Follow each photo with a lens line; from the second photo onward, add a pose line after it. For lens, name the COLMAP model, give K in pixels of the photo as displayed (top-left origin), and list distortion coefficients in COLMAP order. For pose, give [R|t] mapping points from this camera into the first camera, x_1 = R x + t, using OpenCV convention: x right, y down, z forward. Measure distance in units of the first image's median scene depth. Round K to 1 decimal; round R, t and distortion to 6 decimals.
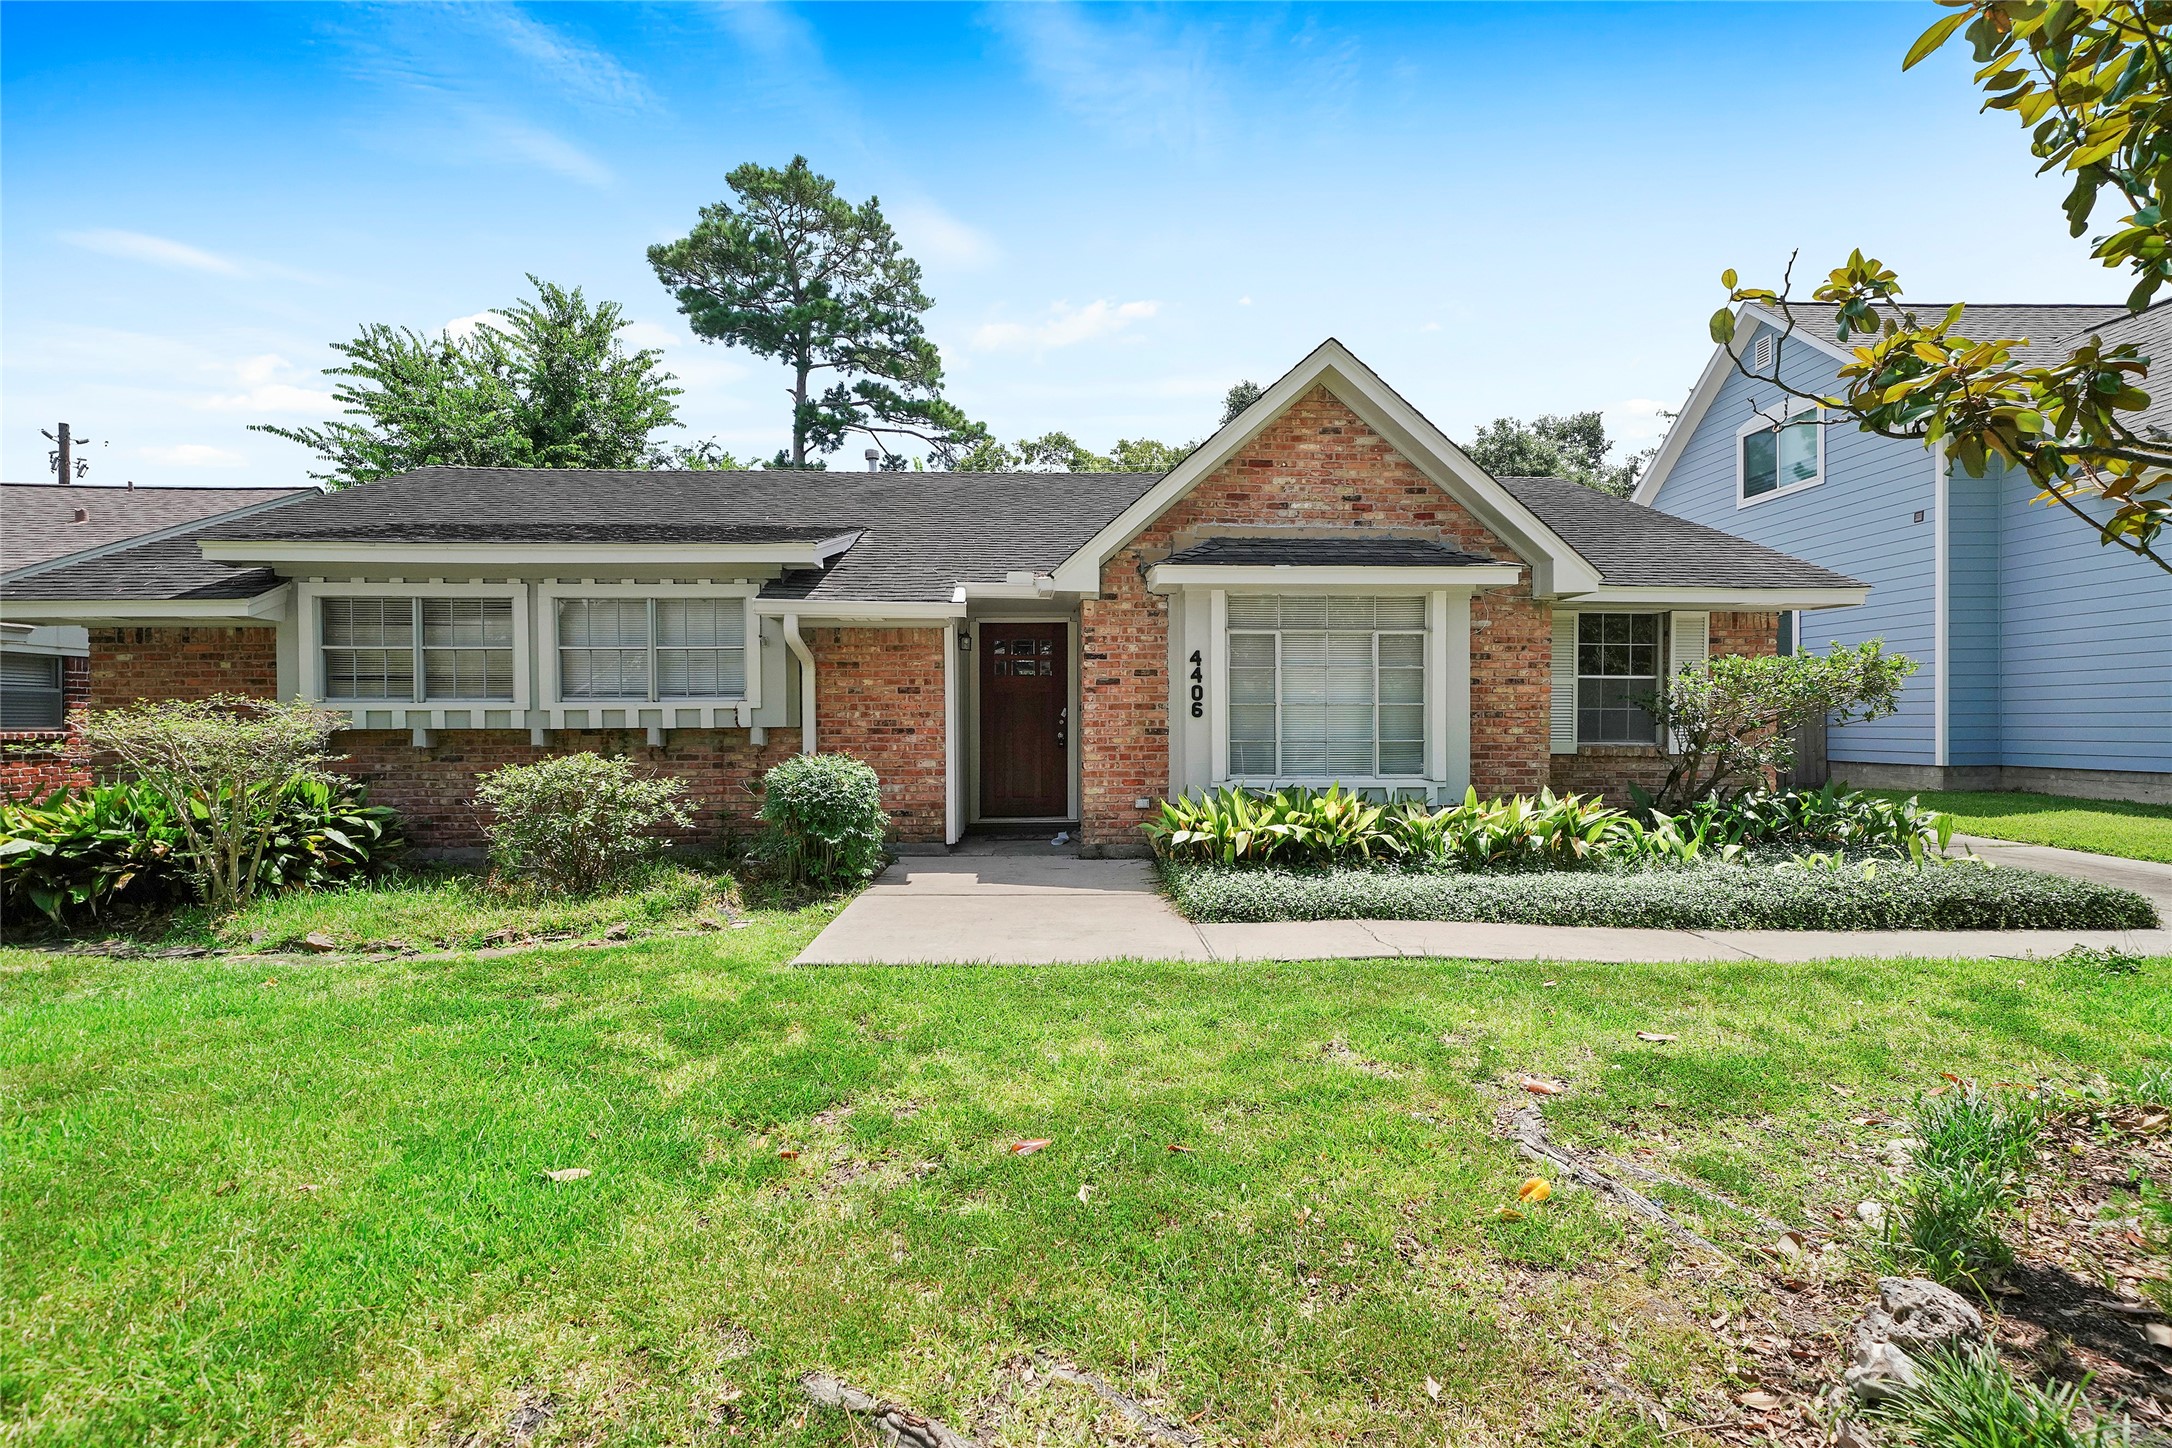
lens RADIAL K [[1021.4, 0, 1085.7], [0, 1021.4, 695.1], [0, 0, 1]] dist [0.013294, 0.000078]
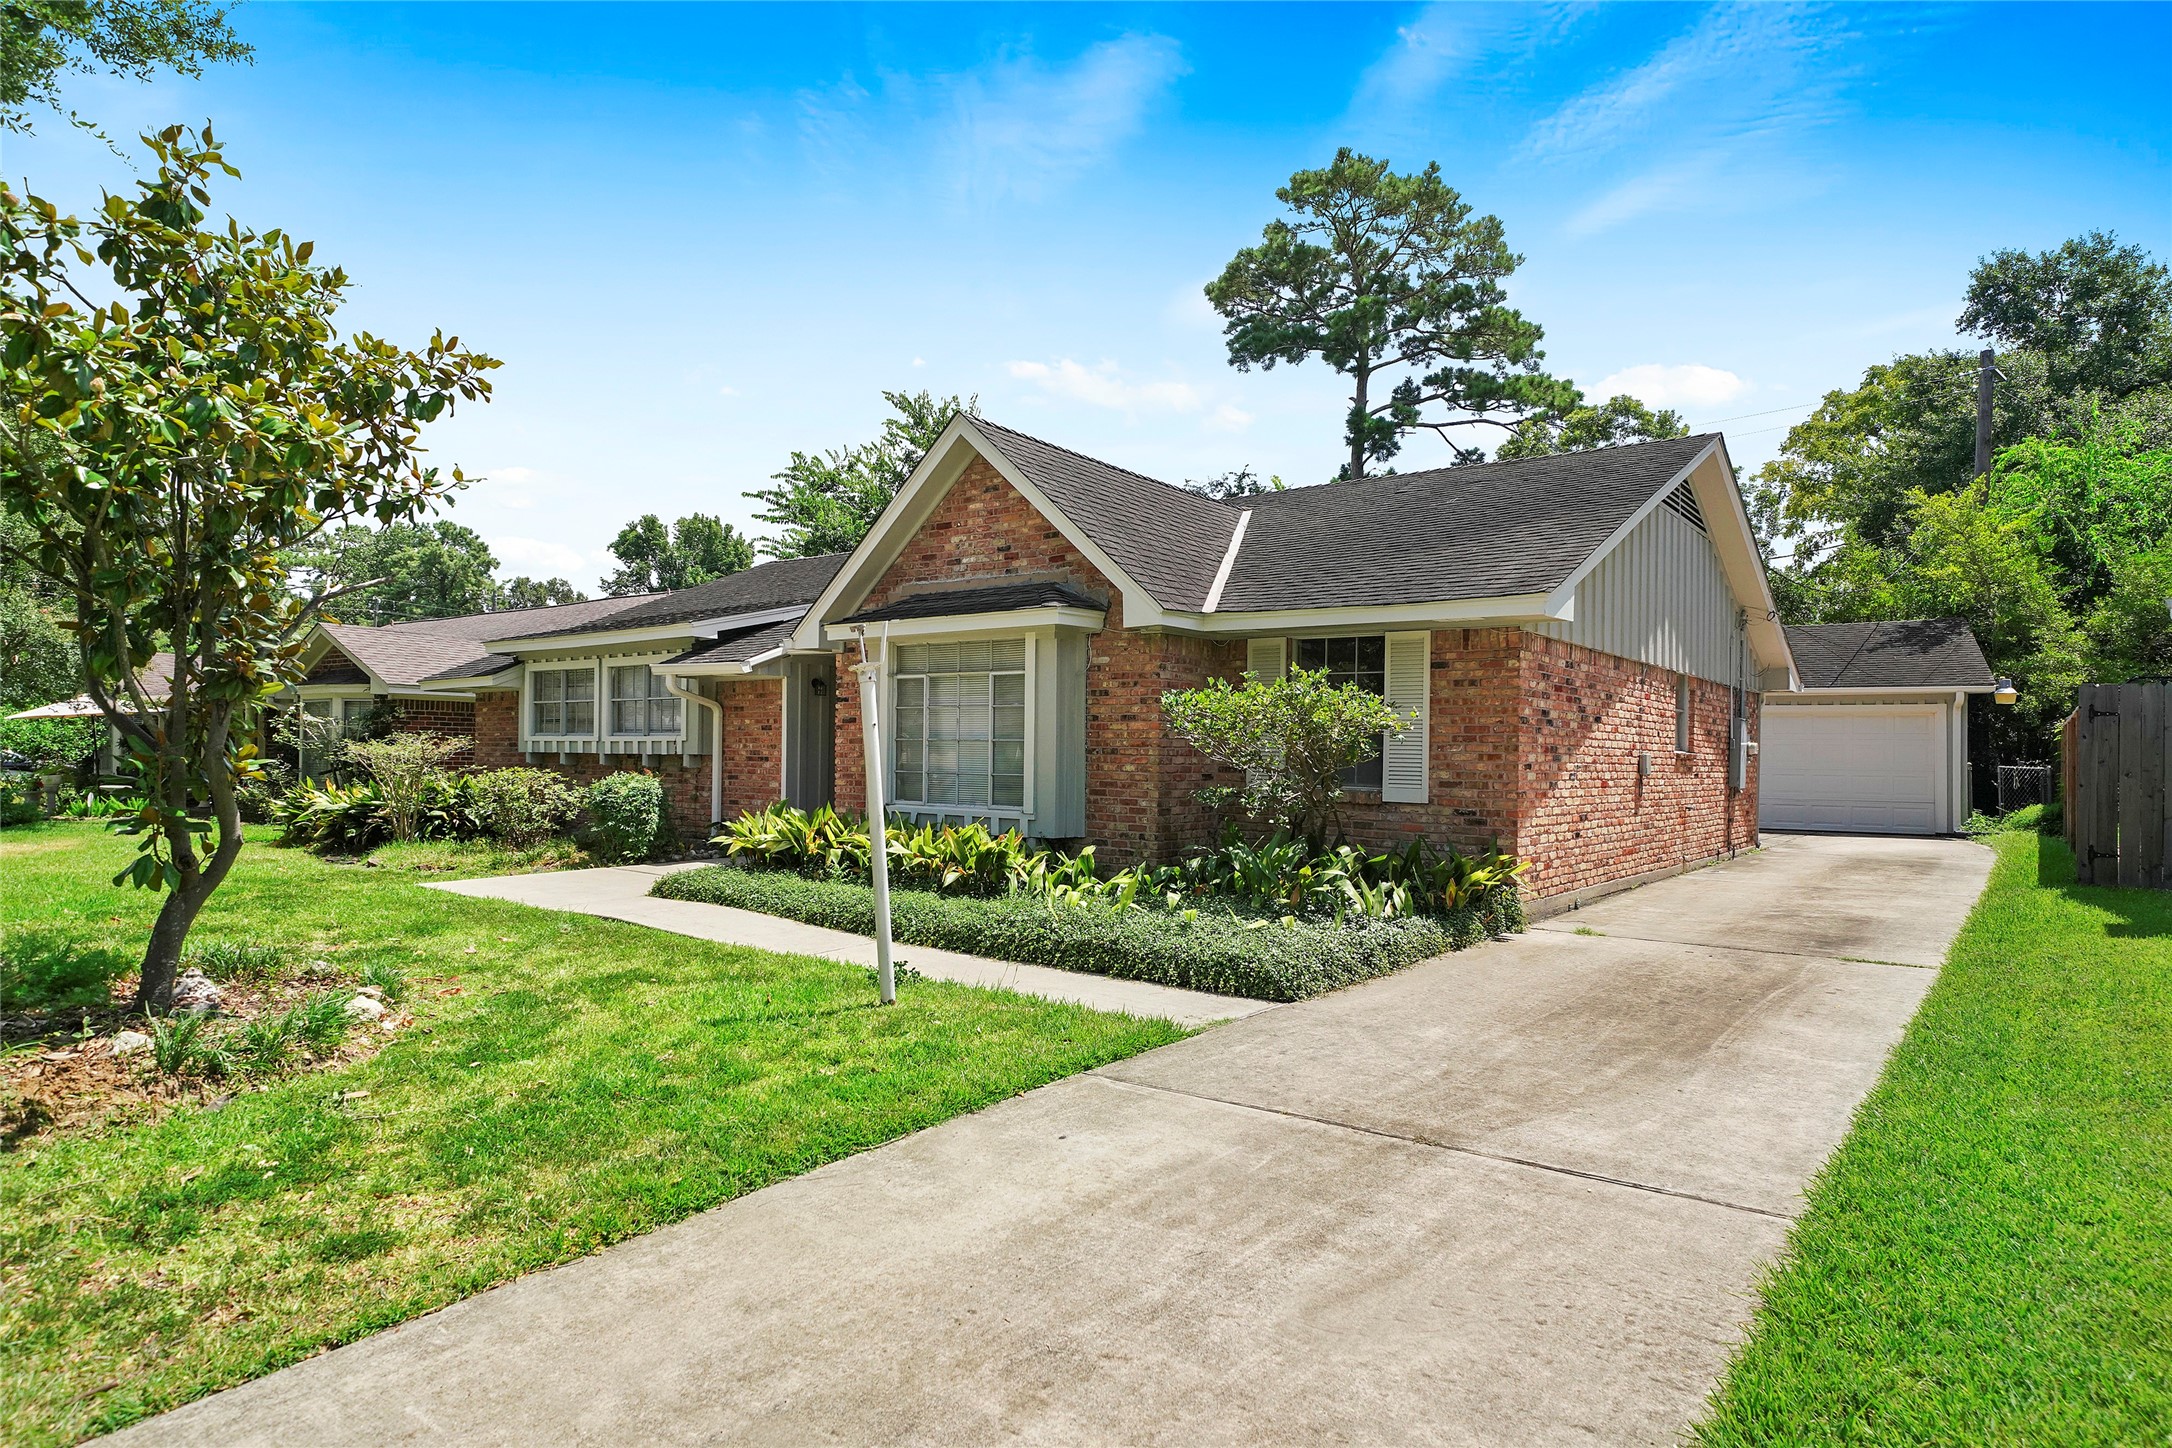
lens RADIAL K [[1255.5, 0, 1118.9], [0, 1255.5, 684.7], [0, 0, 1]] dist [0.023853, -0.003031]
pose [[0.756916, -0.023830, -0.653077, 1.206817], [0.000176, 0.999342, -0.036261, -0.001290], [0.653512, 0.027331, 0.756422, 0.081687]]
